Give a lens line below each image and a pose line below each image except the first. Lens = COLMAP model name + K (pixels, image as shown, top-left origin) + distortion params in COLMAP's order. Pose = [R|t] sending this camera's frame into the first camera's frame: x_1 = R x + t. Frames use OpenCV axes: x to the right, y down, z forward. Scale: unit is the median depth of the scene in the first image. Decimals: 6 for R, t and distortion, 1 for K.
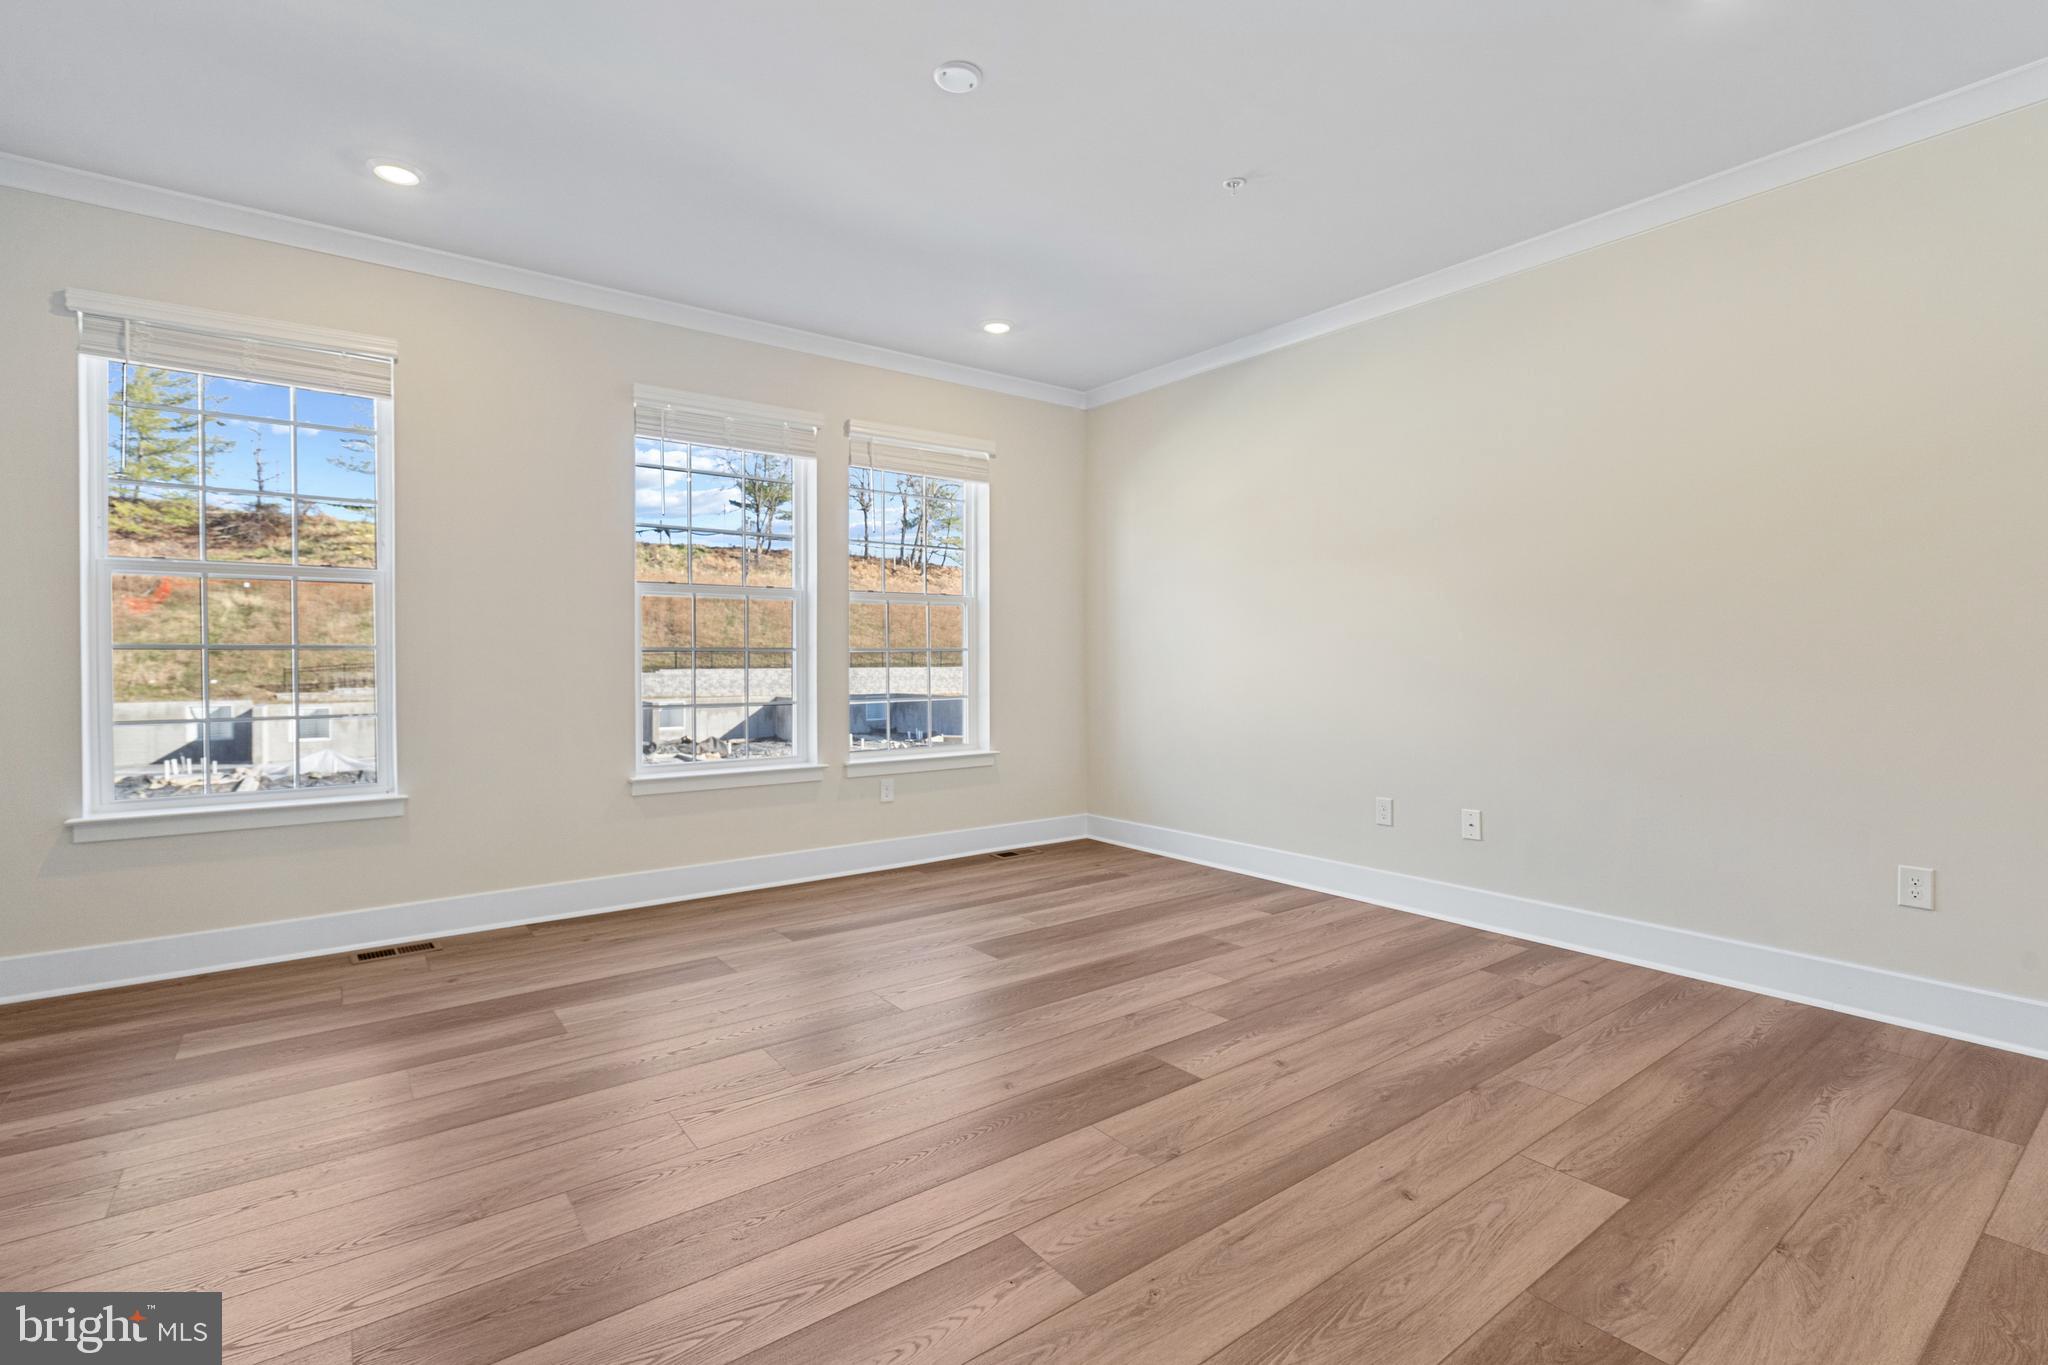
lens RADIAL K [[939.5, 0, 1020.9], [0, 939.5, 667.4], [0, 0, 1]] dist [-0.002274, -0.000042]
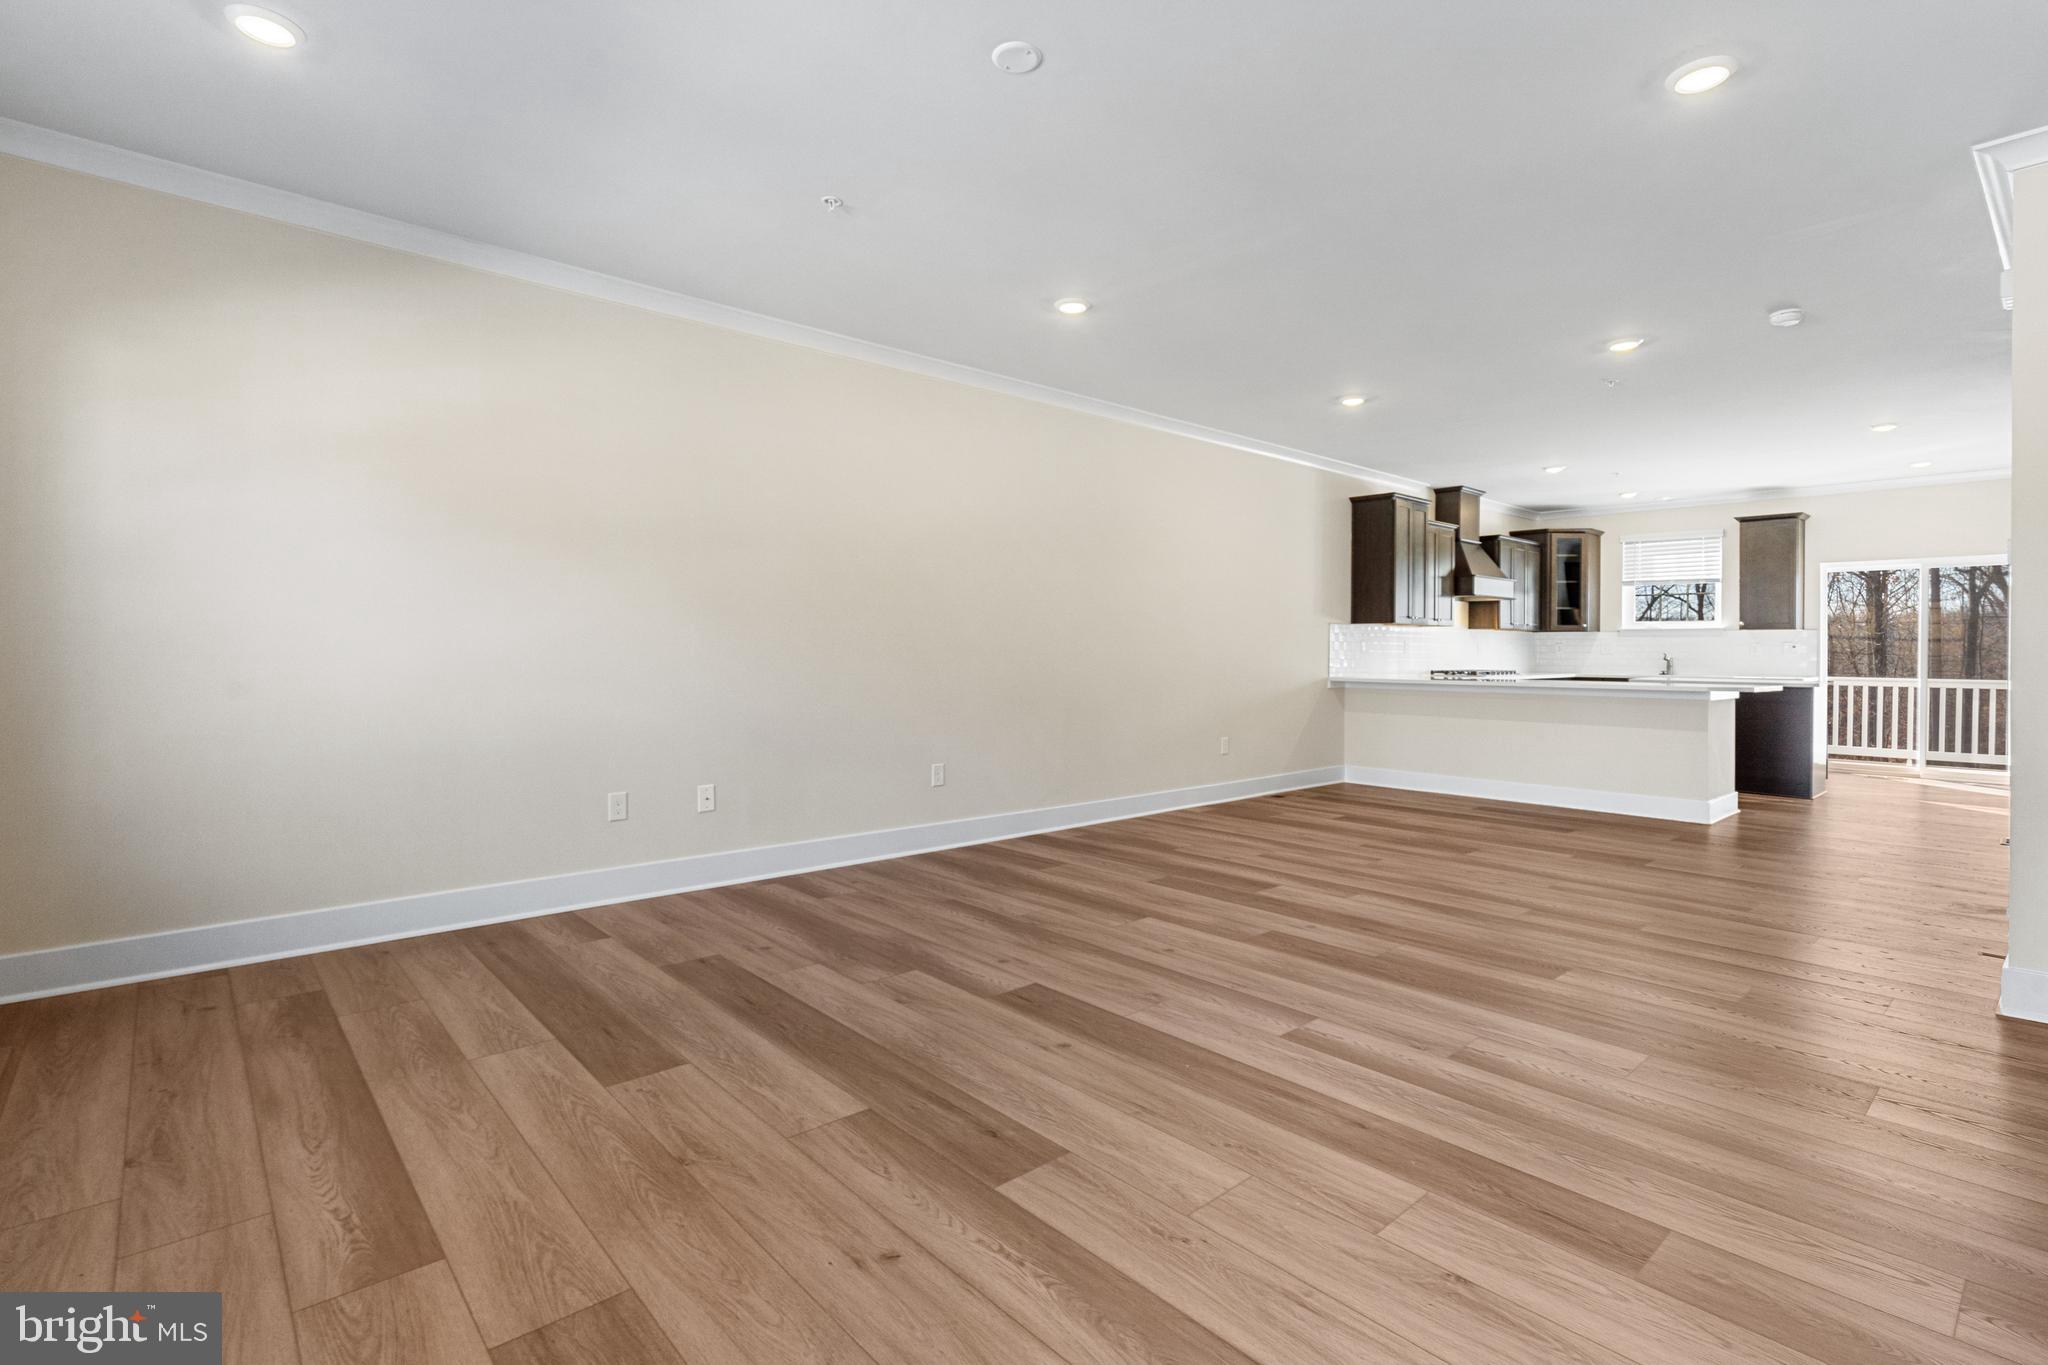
lens RADIAL K [[959.5, 0, 1018.2], [0, 959.5, 648.7], [0, 0, 1]] dist [-0.000481, 0.000244]
pose [[-0.081614, 0.004992, 0.996652, -0.732225], [0.004691, 0.999978, -0.004625, -0.006356], [-0.996653, 0.004298, -0.081635, 0.745623]]
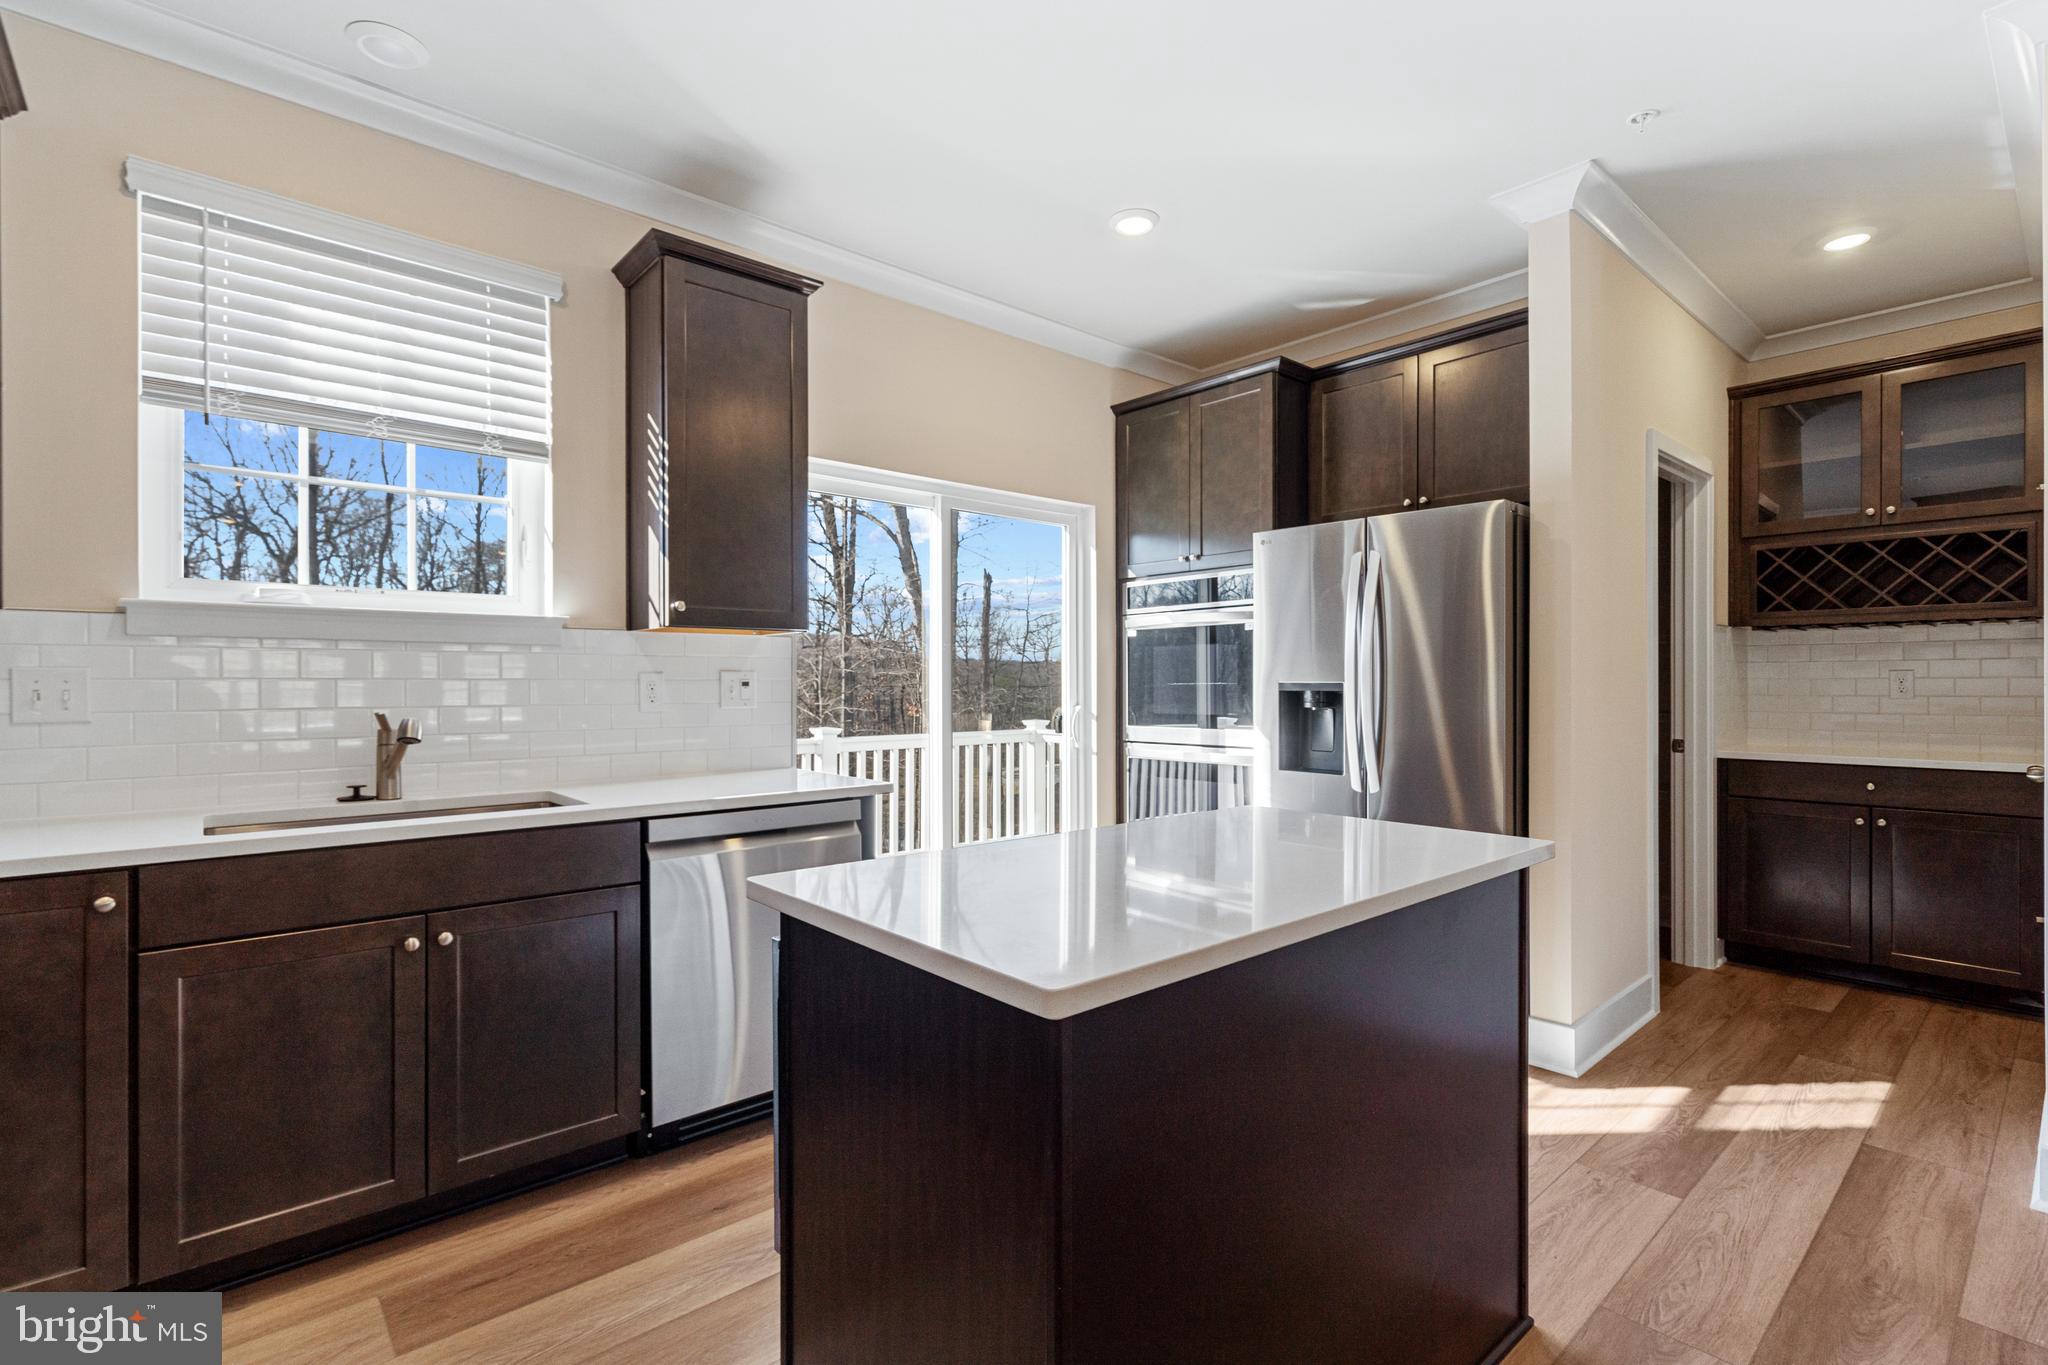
lens RADIAL K [[940.3, 0, 1027.9], [0, 940.3, 685.9], [0, 0, 1]] dist [0.000403, 0.000270]
pose [[-0.996594, 0.006763, -0.082181, 1.392741], [0.005758, 0.999906, 0.012464, -0.020637], [0.082258, 0.011948, -0.996539, -0.603035]]
